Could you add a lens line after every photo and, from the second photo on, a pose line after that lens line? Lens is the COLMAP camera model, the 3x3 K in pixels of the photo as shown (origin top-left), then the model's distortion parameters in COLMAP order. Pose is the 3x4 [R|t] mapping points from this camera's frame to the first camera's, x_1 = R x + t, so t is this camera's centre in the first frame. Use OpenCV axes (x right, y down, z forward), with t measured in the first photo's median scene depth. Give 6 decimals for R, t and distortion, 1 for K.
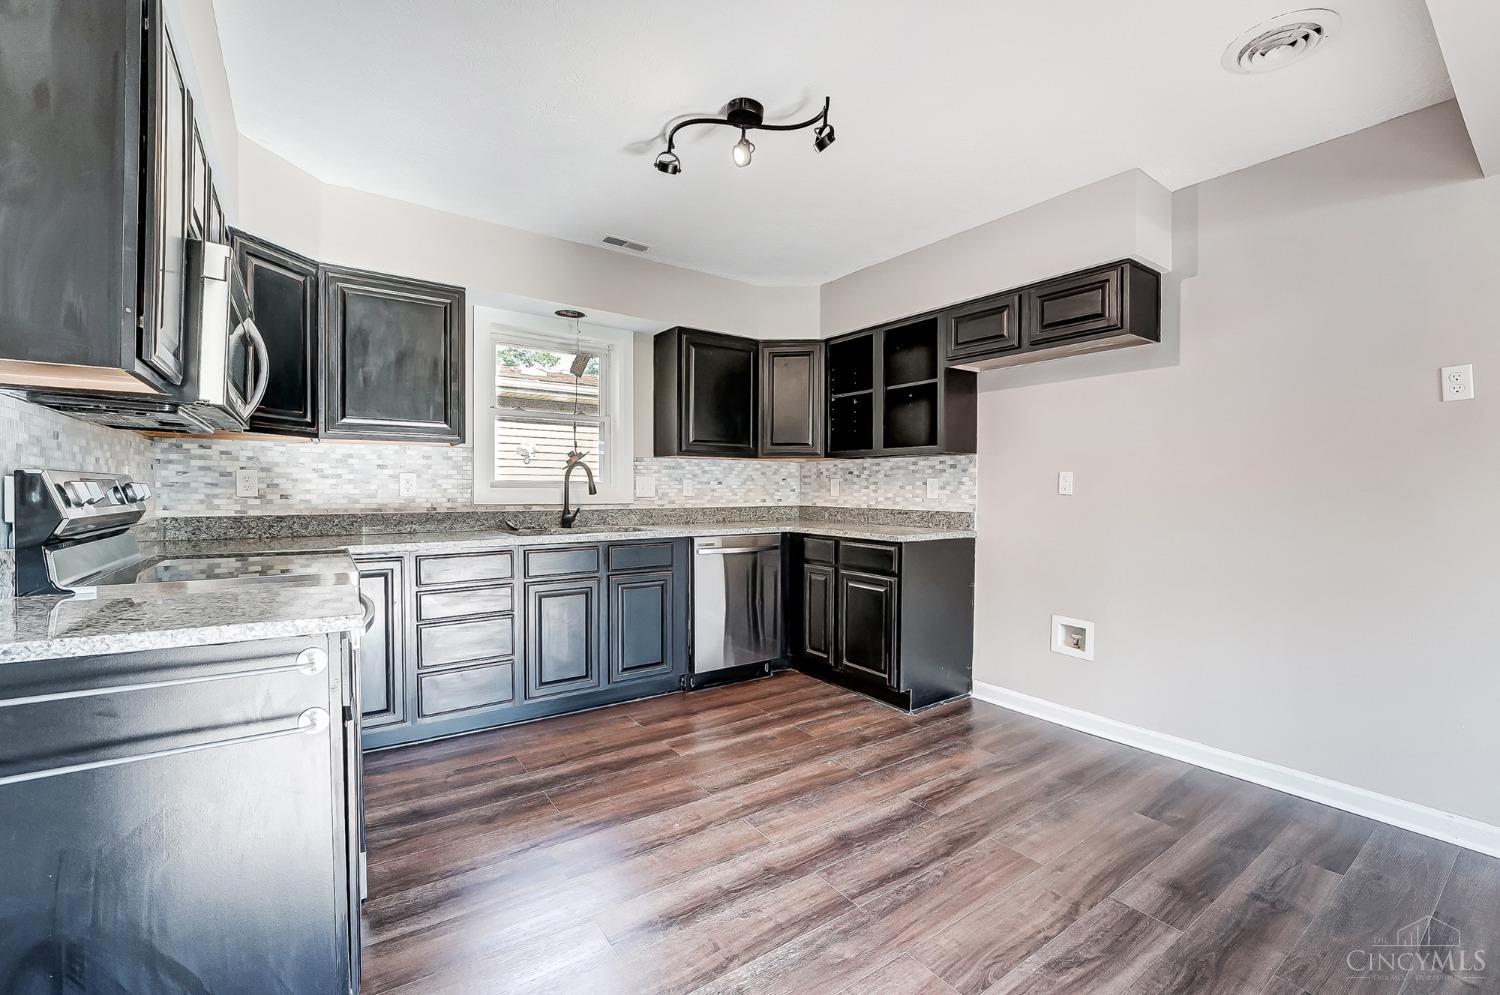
lens RADIAL K [[641.2, 0, 750.0], [0, 641.2, 497.5], [0, 0, 1]] dist [-0.027013, 0.000073]
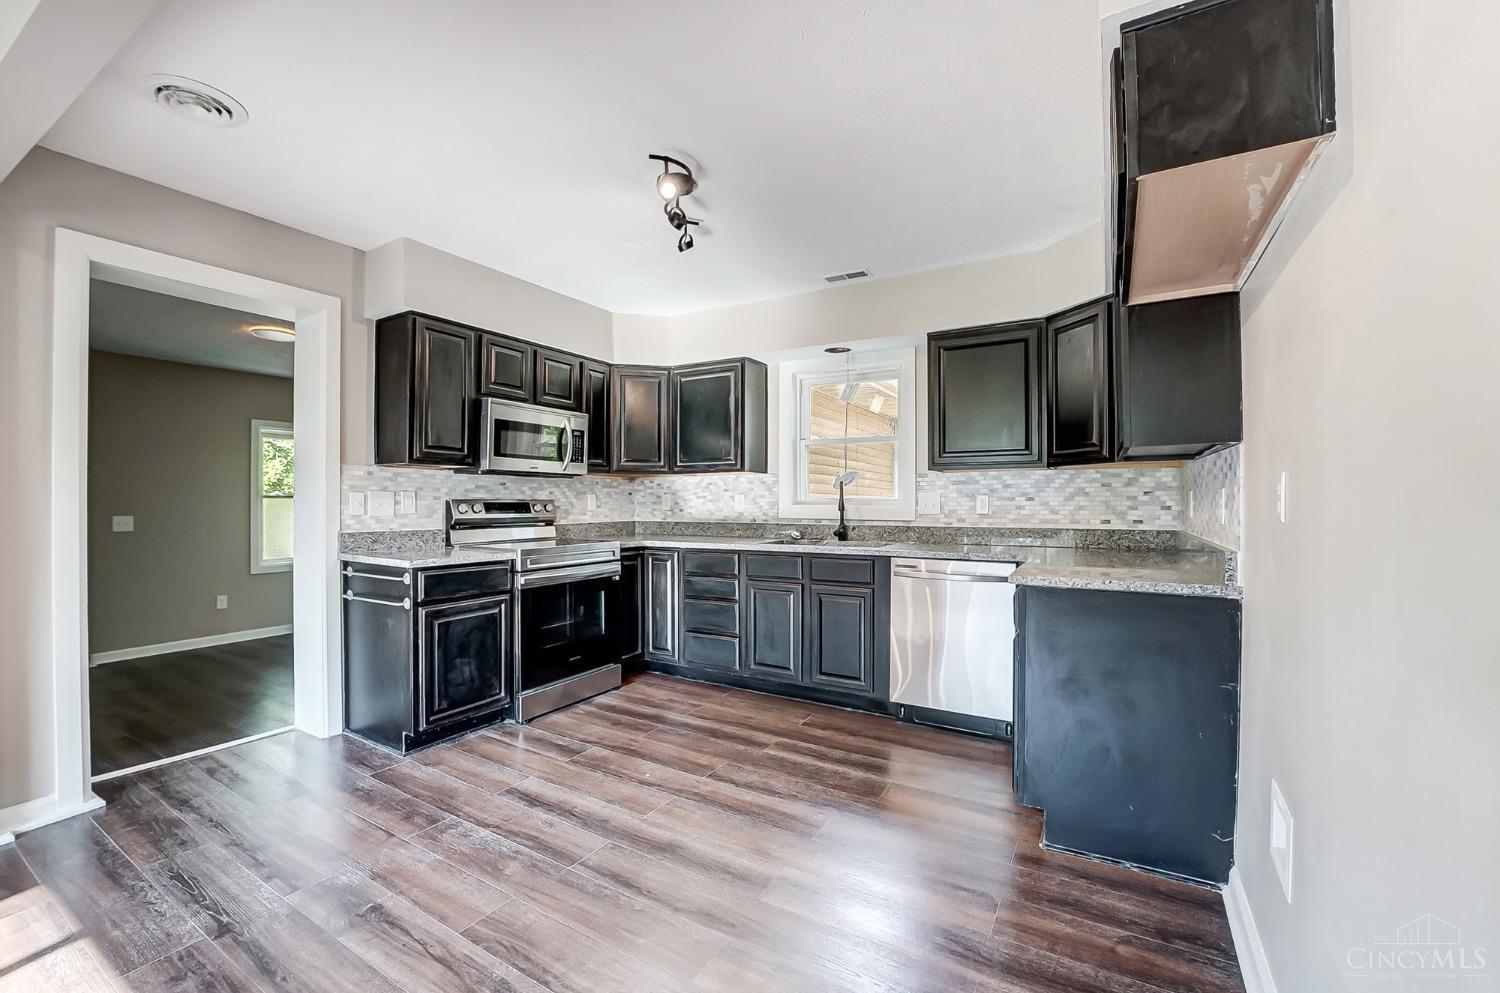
lens RADIAL K [[640.6, 0, 750.0], [0, 640.6, 496.5], [0, 0, 1]] dist [-0.030769, 0.000028]
pose [[0.382229, -0.011611, -0.923995, 0.750206], [-0.012314, 0.999768, -0.017658, -0.008718], [0.923986, 0.018127, 0.381998, 0.465881]]
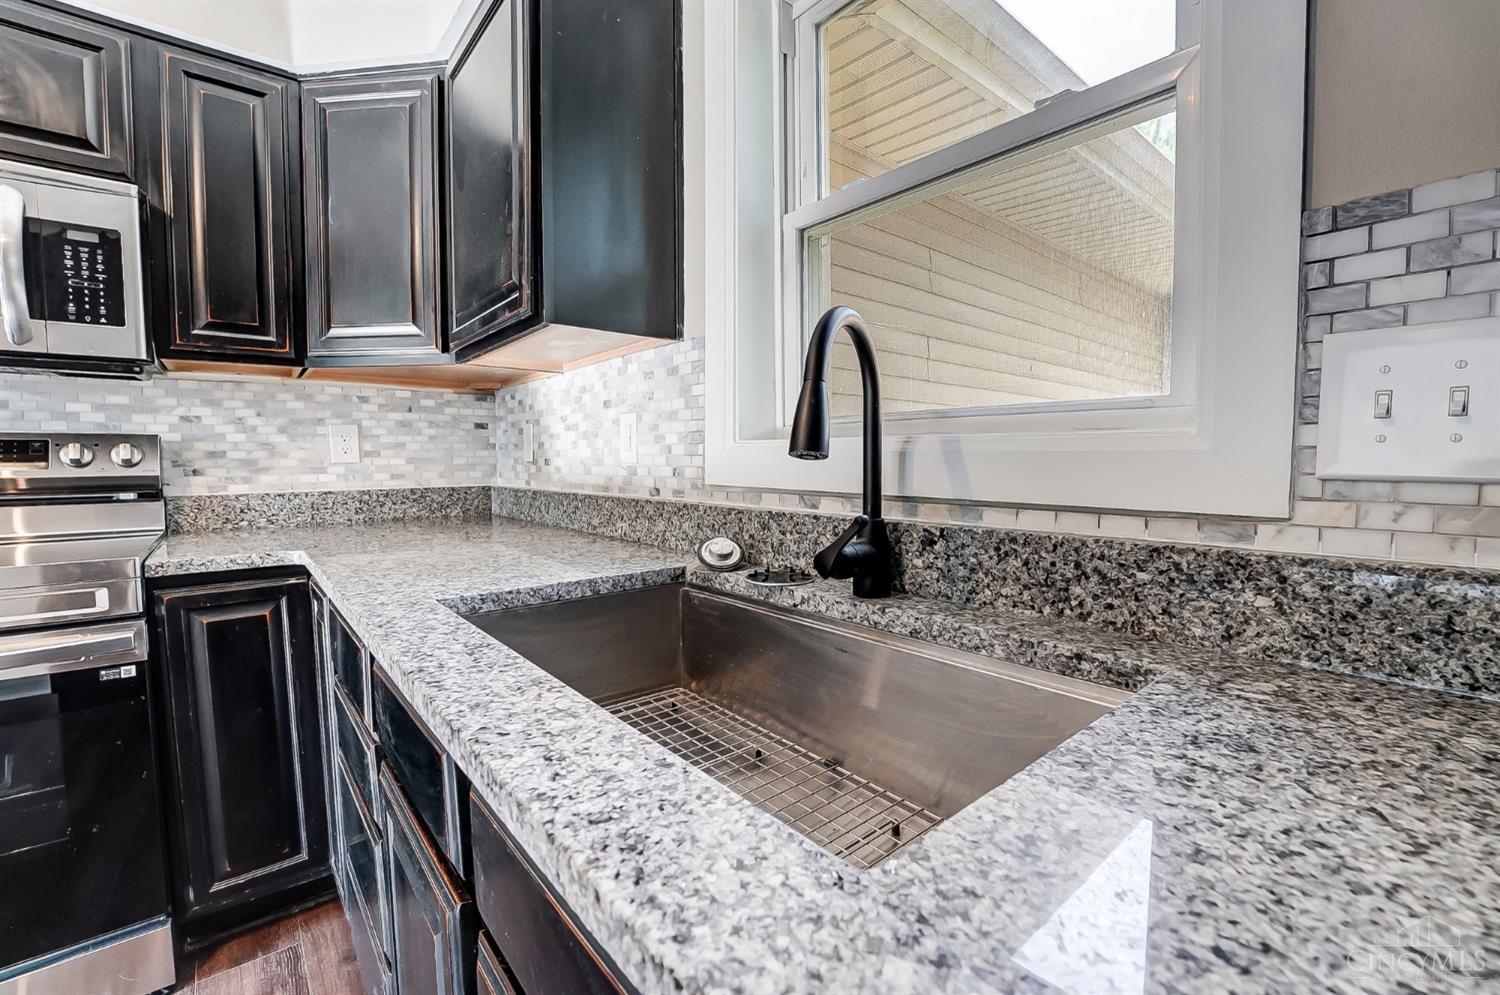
lens RADIAL K [[641.2, 0, 750.0], [0, 641.2, 497.5], [0, 0, 1]] dist [-0.027013, 0.000073]
pose [[0.050299, 0.056025, -0.997162, -0.049143], [-0.011275, 0.998394, 0.055525, -0.003085], [0.998671, 0.008451, 0.050850, 1.031793]]
